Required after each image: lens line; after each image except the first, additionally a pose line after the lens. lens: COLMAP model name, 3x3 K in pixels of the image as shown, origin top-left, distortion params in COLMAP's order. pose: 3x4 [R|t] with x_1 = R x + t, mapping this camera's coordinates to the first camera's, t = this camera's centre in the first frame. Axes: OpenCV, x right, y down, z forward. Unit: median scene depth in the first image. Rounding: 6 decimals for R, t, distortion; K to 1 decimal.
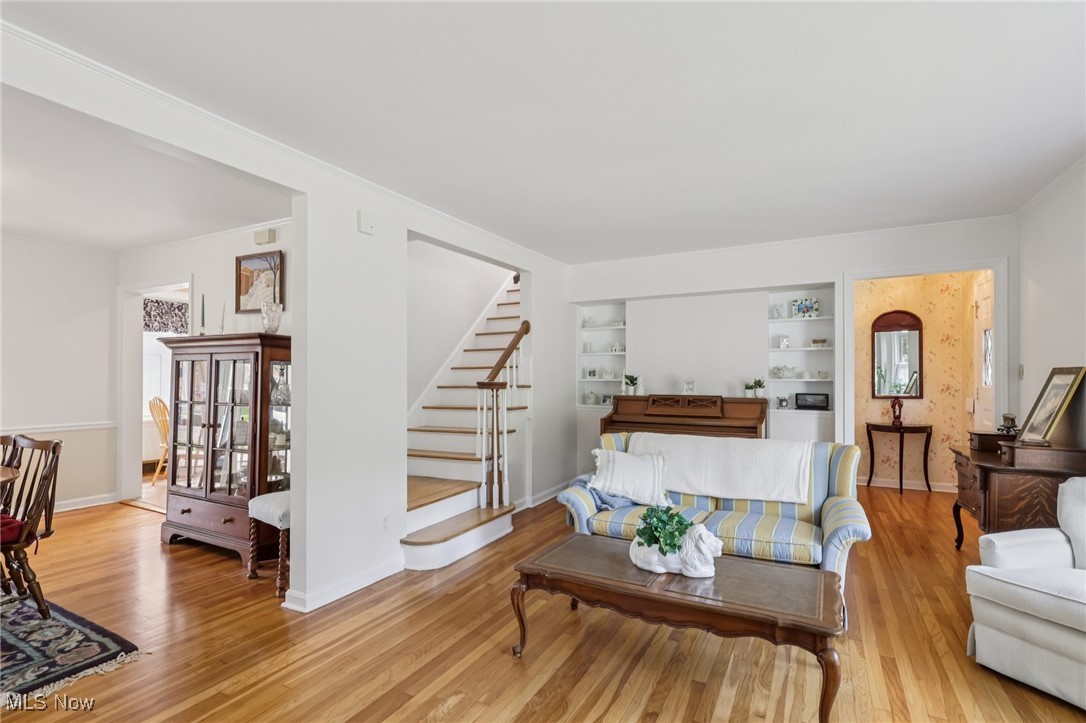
lens RADIAL K [[520.1, 0, 543.9], [0, 520.1, 366.2], [0, 0, 1]] dist [0.002939, 0.001063]
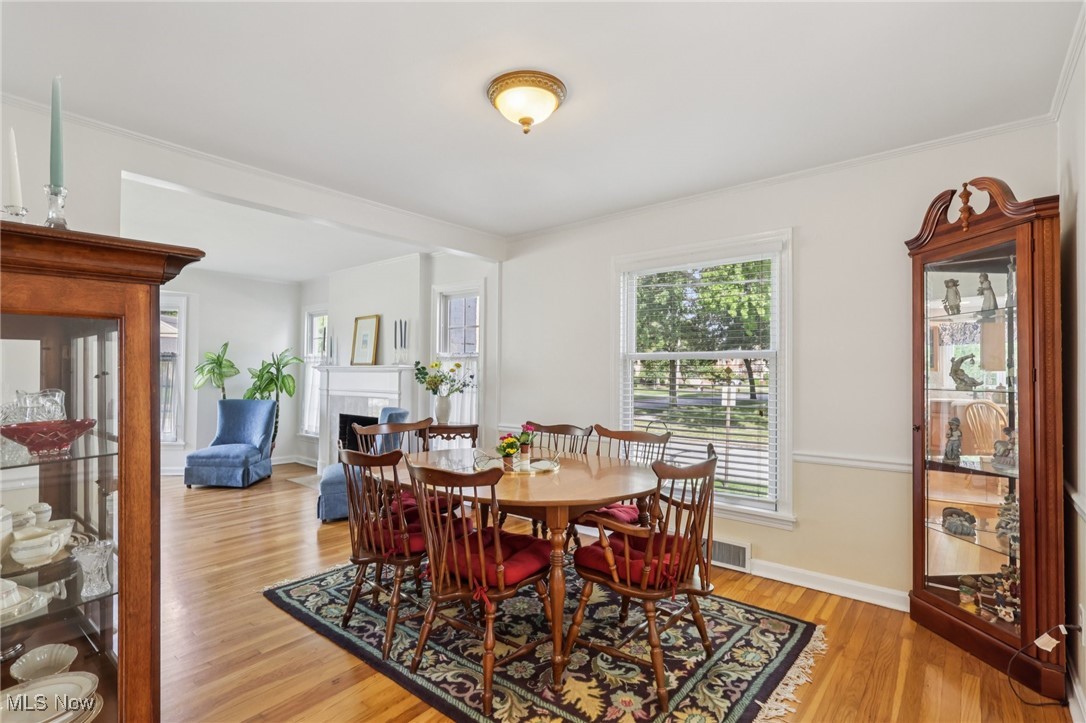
lens RADIAL K [[520.1, 0, 543.4], [0, 520.1, 367.4], [0, 0, 1]] dist [0.002939, 0.001063]
pose [[-0.980414, -0.001888, 0.196938, -1.666785], [-0.007507, 0.999586, -0.027791, 0.038710], [-0.196804, -0.028725, -0.980022, 2.090395]]
